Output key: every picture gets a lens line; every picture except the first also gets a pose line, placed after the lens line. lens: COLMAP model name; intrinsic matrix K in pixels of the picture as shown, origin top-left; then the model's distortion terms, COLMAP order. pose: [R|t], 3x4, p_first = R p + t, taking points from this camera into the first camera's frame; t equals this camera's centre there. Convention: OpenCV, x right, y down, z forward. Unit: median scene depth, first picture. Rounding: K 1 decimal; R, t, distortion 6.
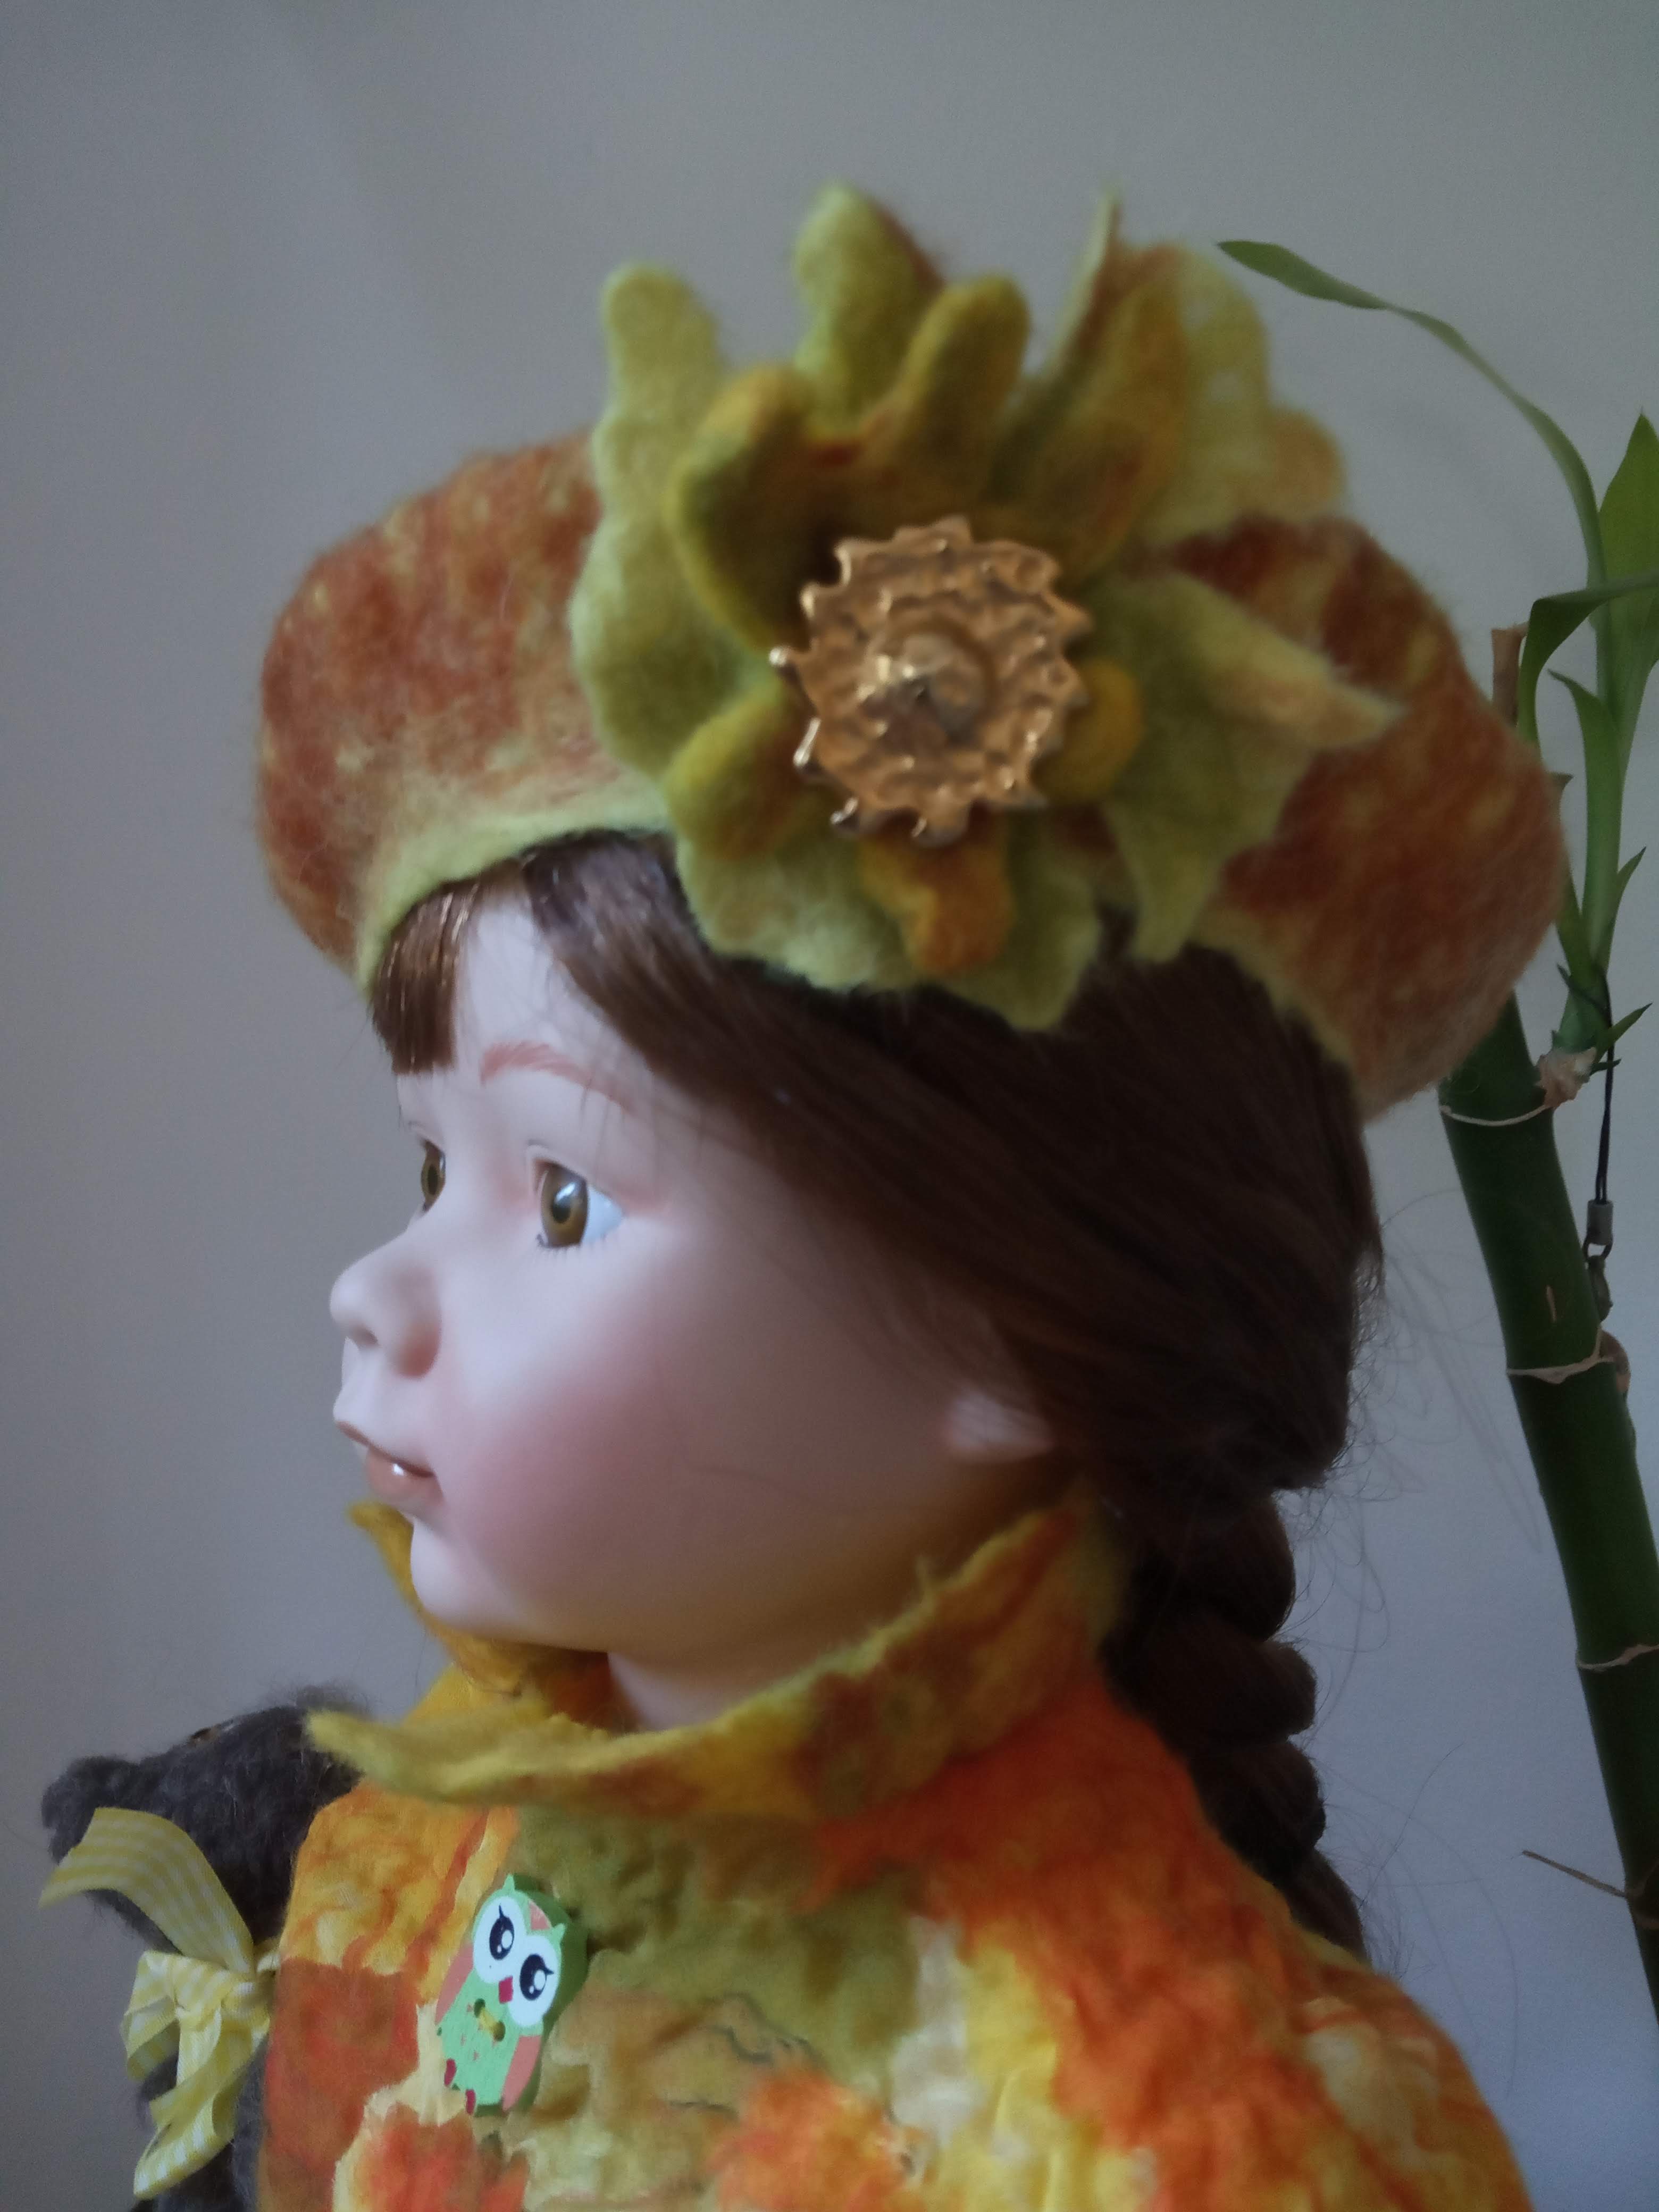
lens RADIAL K [[1806.7, 0, 824.5], [0, 1806.7, 1106.7], [0, 0, 1]] dist [0.089969, -0.135782]
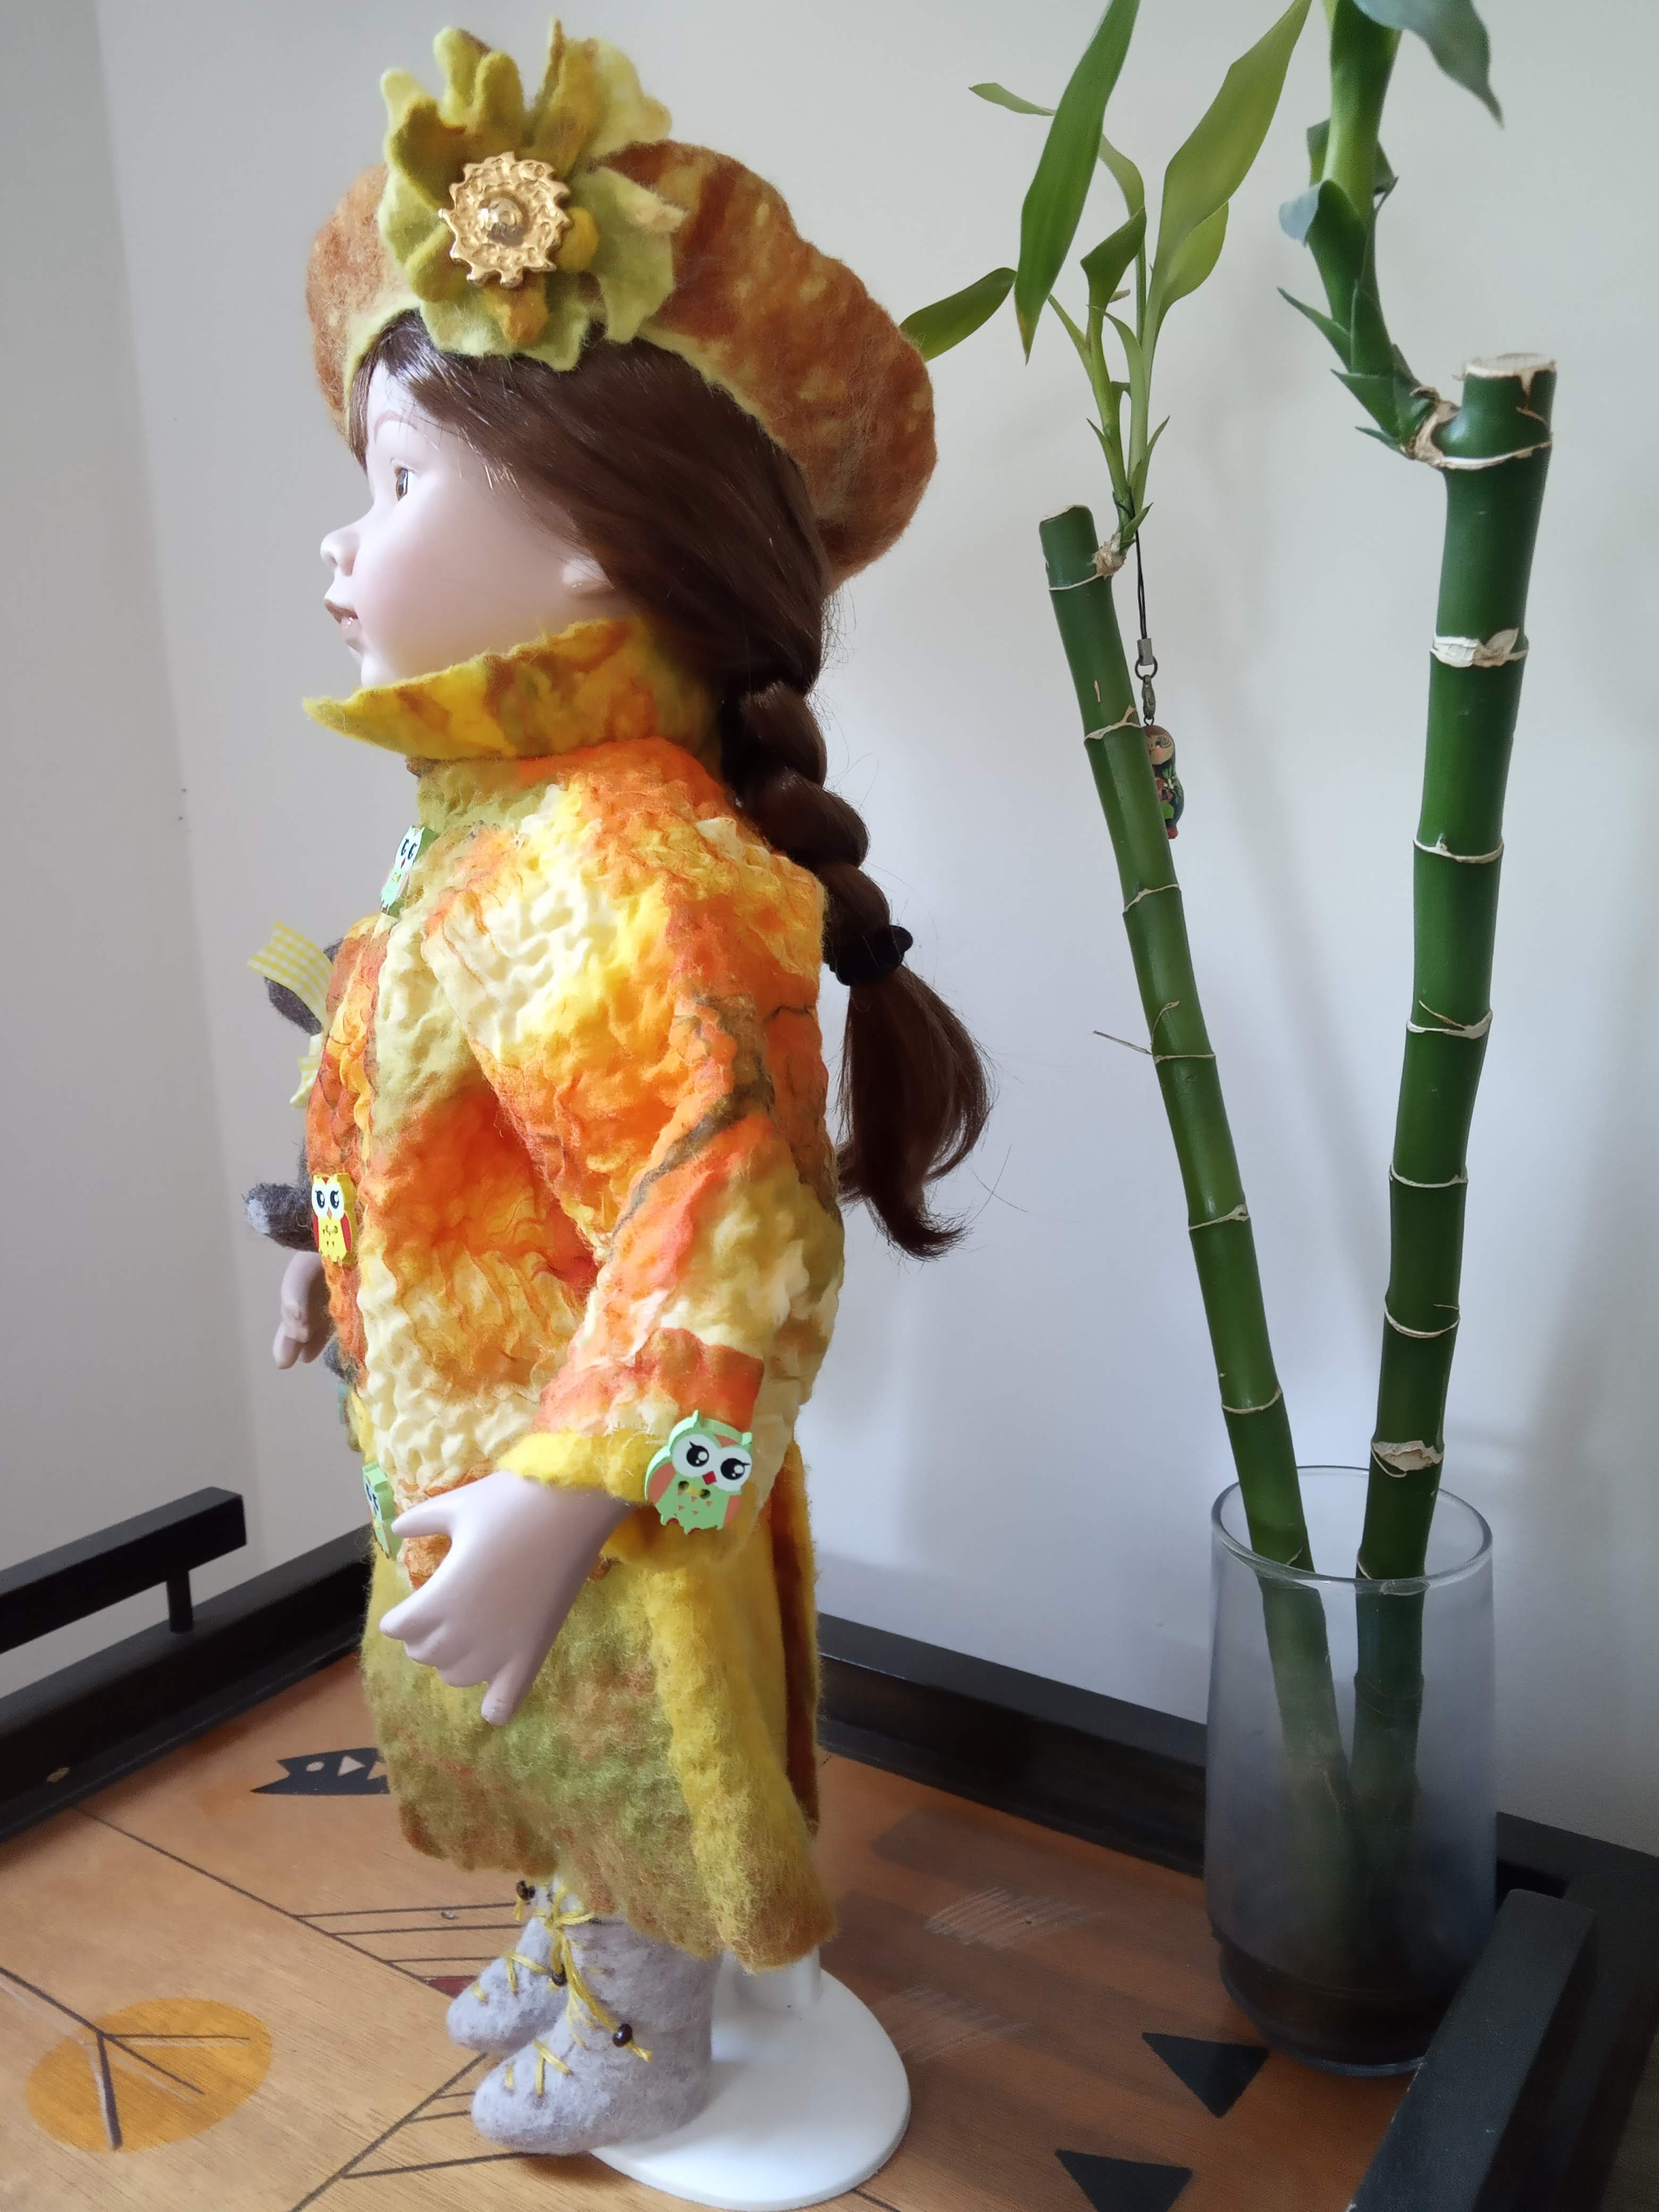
lens RADIAL K [[1840.3, 0, 814.5], [0, 1840.3, 1099.4], [0, 0, 1]] dist [0.046534, -0.055740]
pose [[0.978238, -0.006668, -0.207376, 0.958367], [0.004745, 0.999941, -0.009767, 0.964352], [0.207429, 0.008571, 0.978212, -1.345357]]
